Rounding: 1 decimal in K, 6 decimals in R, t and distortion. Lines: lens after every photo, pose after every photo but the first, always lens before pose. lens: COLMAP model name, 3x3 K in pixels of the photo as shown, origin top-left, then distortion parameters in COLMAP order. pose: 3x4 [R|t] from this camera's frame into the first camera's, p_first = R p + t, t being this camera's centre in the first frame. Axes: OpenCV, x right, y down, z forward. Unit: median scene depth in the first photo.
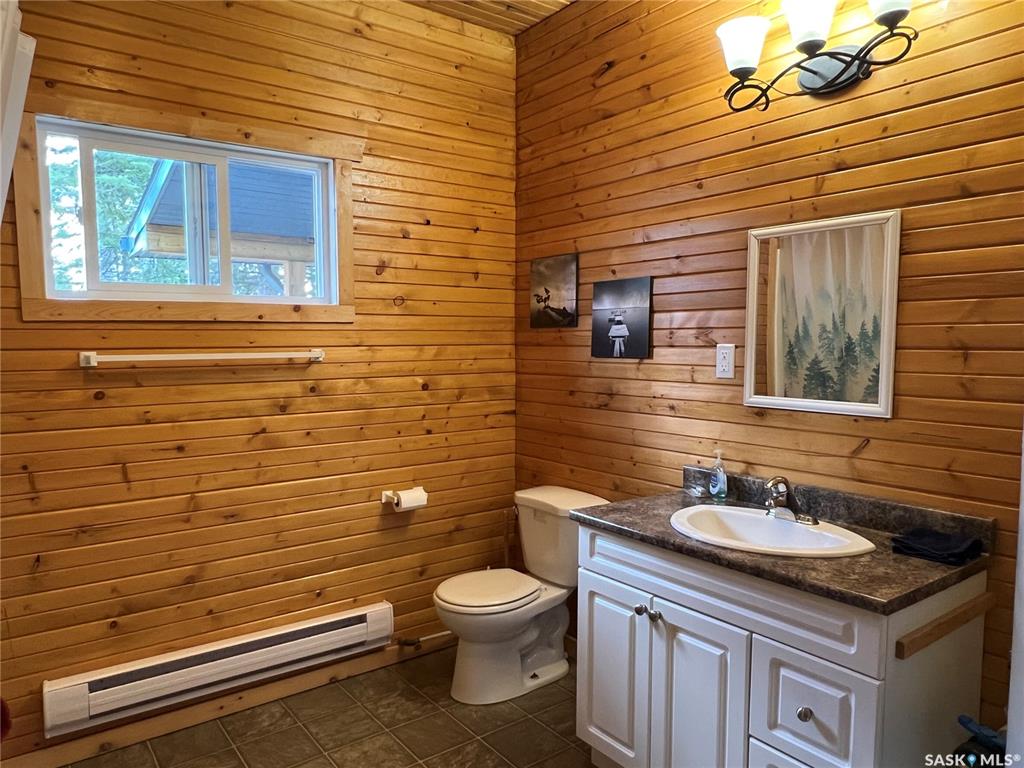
lens RADIAL K [[695.2, 0, 511.2], [0, 695.2, 389.0], [0, 0, 1]] dist [0.008208, 0.002086]
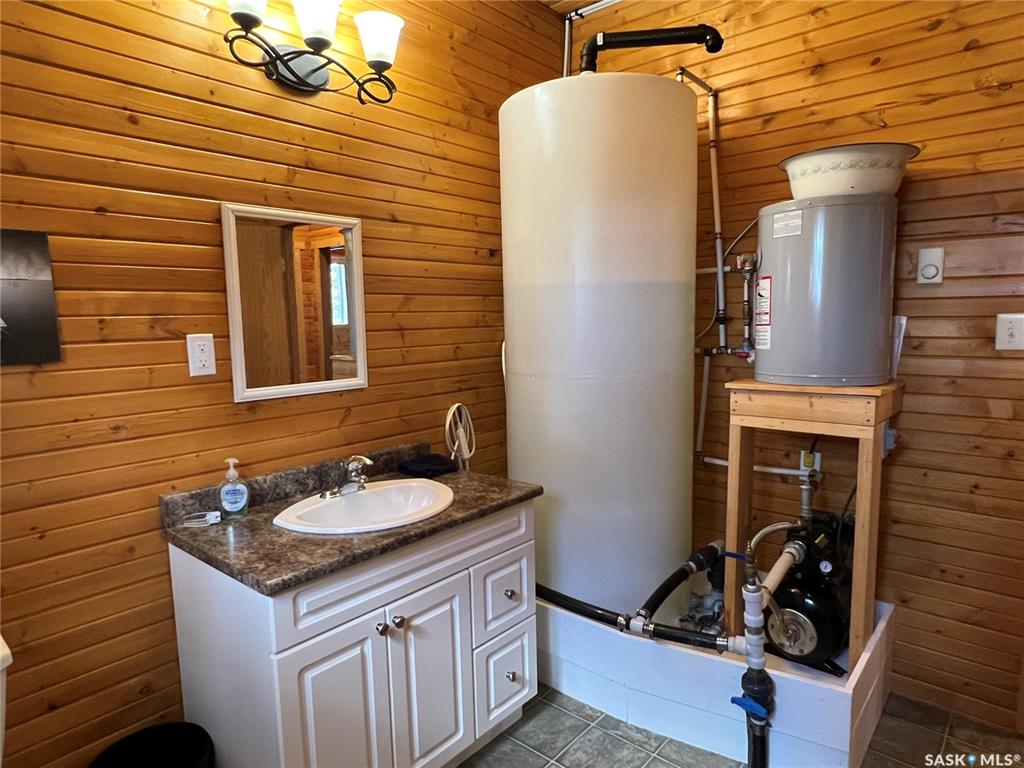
lens RADIAL K [[616.8, 0, 512.5], [0, 616.8, 387.2], [0, 0, 1]] dist [-0.006698, -0.001536]
pose [[-0.206101, -0.114266, 0.971836, -0.548007], [0.081302, 0.987725, 0.133376, -0.079046], [-0.975147, 0.106501, -0.194281, 0.894499]]
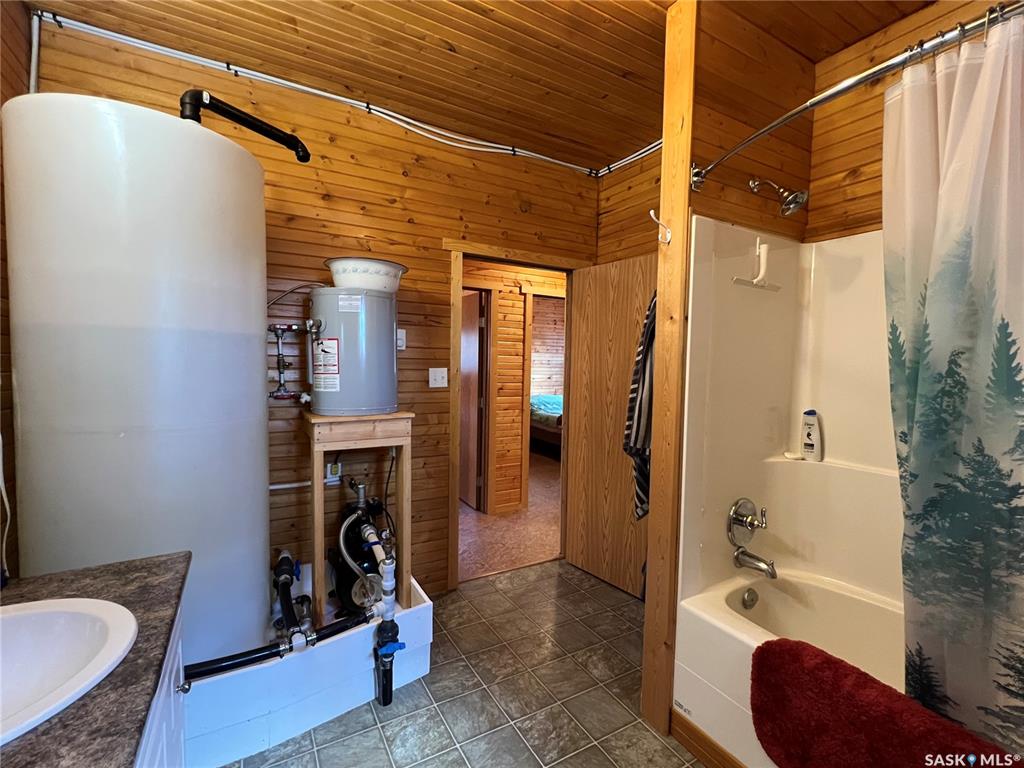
lens RADIAL K [[450.4, 0, 509.3], [0, 450.4, 383.0], [0, 0, 1]] dist [-0.002988, -0.000261]
pose [[-0.991231, -0.026992, 0.129357, -0.159311], [-0.012925, 0.994026, 0.108374, -0.104953], [-0.131509, 0.105752, -0.985658, 1.223818]]
